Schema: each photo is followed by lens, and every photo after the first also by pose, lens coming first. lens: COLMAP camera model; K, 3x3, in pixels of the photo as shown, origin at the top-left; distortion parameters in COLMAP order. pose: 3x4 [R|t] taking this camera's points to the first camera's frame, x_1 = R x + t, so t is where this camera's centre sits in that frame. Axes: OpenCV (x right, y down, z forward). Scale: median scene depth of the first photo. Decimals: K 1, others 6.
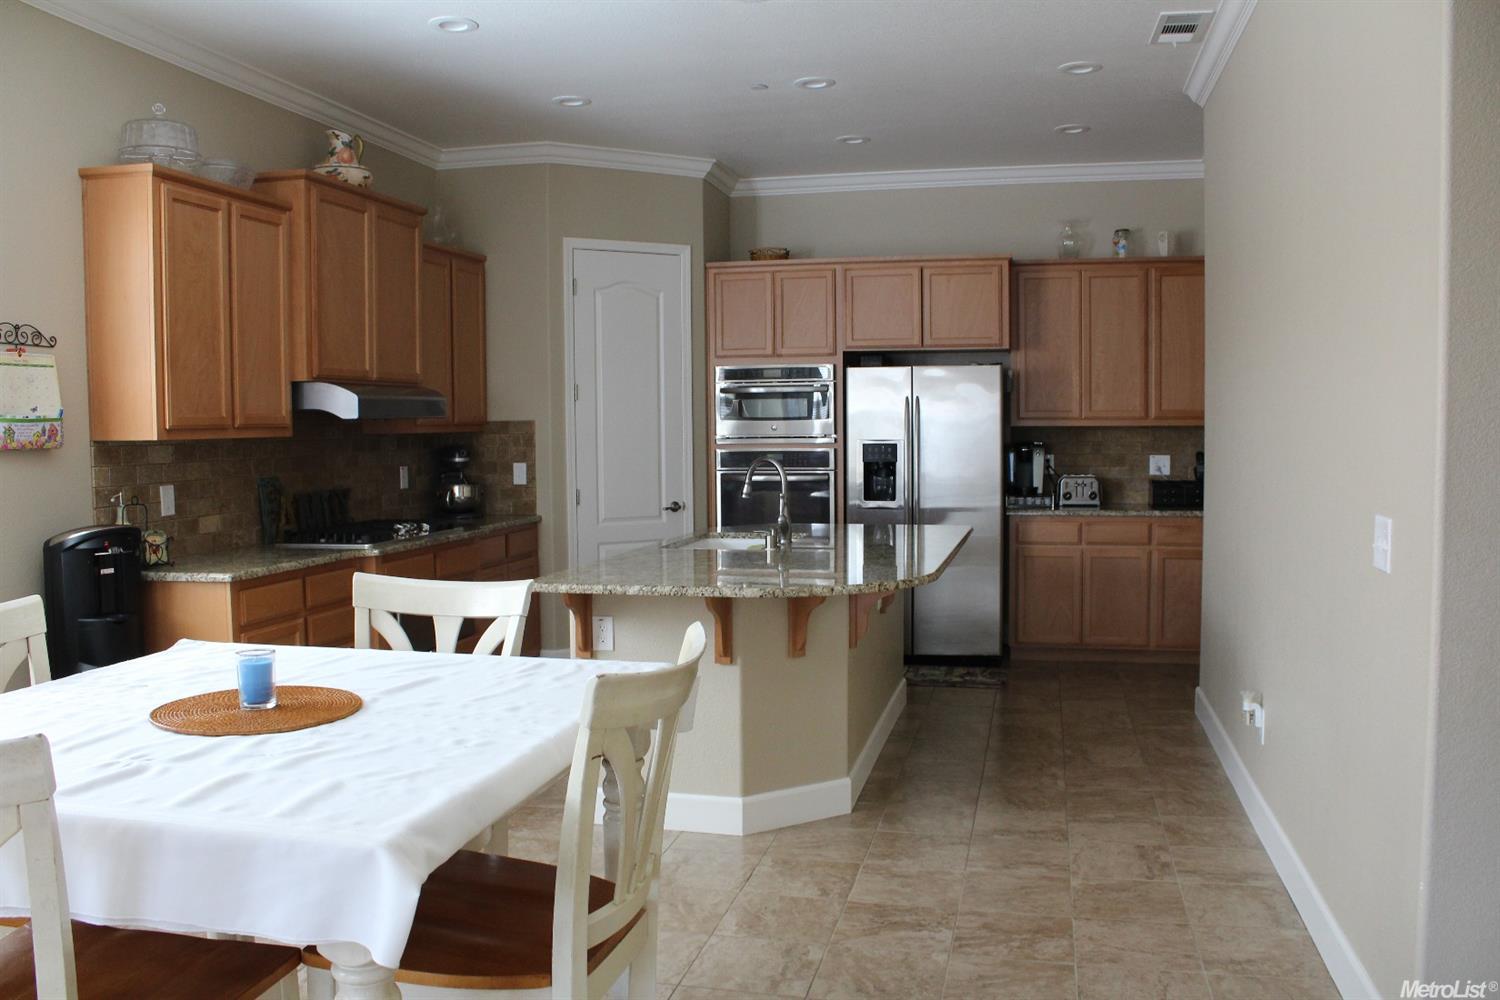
lens RADIAL K [[1252.3, 0, 737.8], [0, 1252.3, 504.9], [0, 0, 1]] dist [-0.186009, 0.182020]
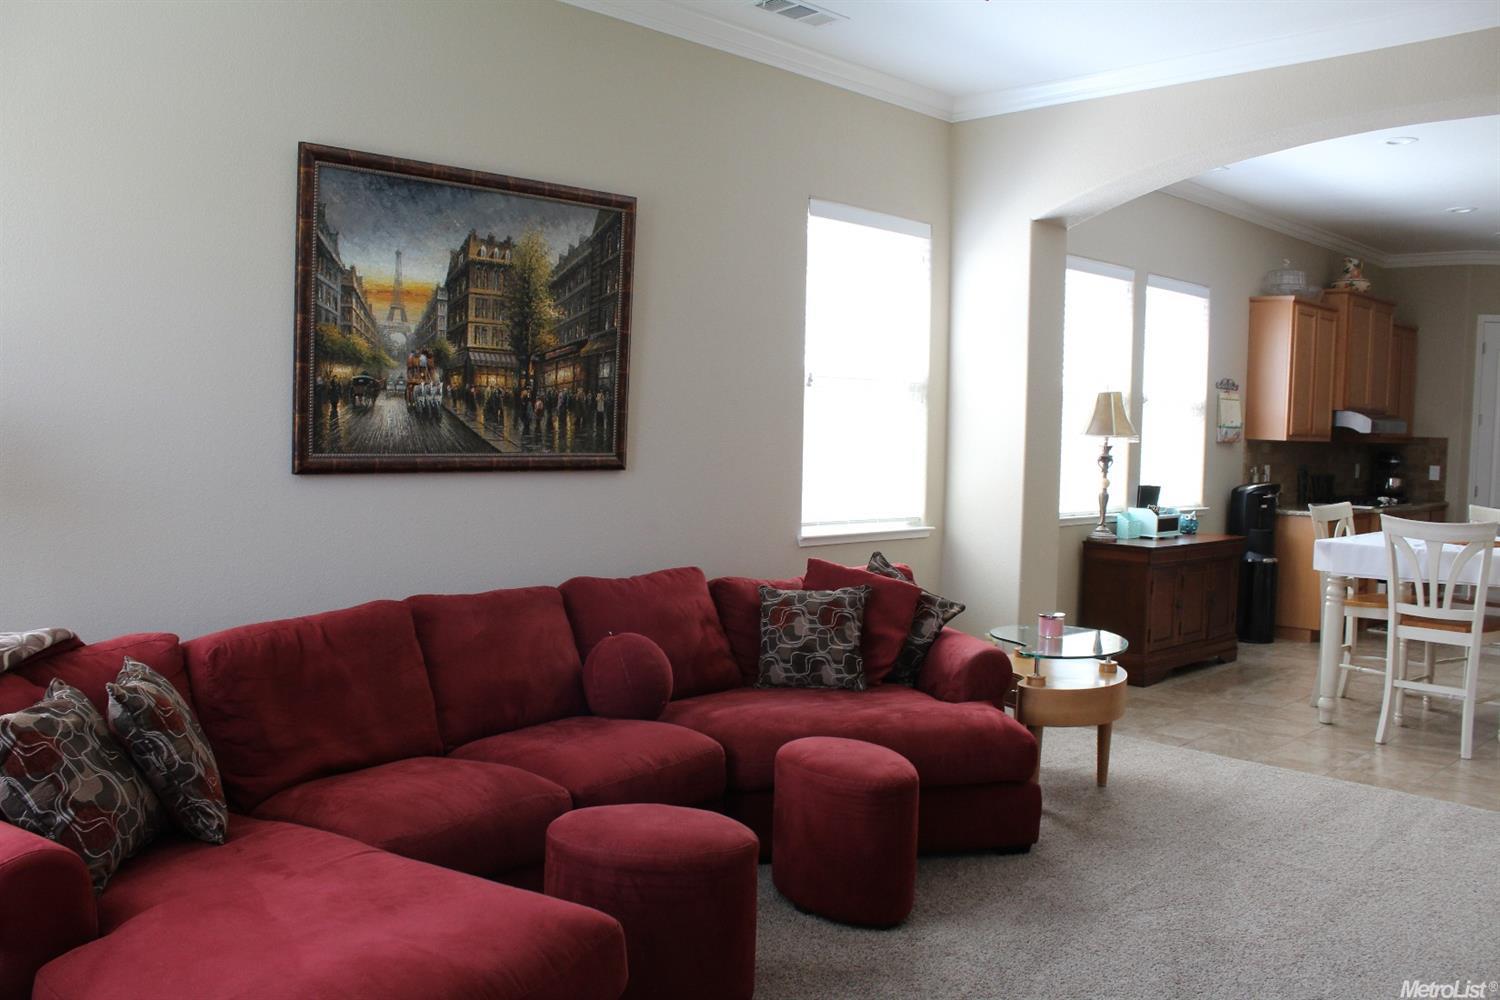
lens RADIAL K [[1252.3, 0, 737.8], [0, 1252.3, 504.9], [0, 0, 1]] dist [-0.186009, 0.182020]
pose [[0.847644, 0.063818, -0.526713, -0.154784], [-0.066162, 0.997705, 0.014410, 0.060047], [0.526424, 0.022634, 0.849921, -0.834495]]
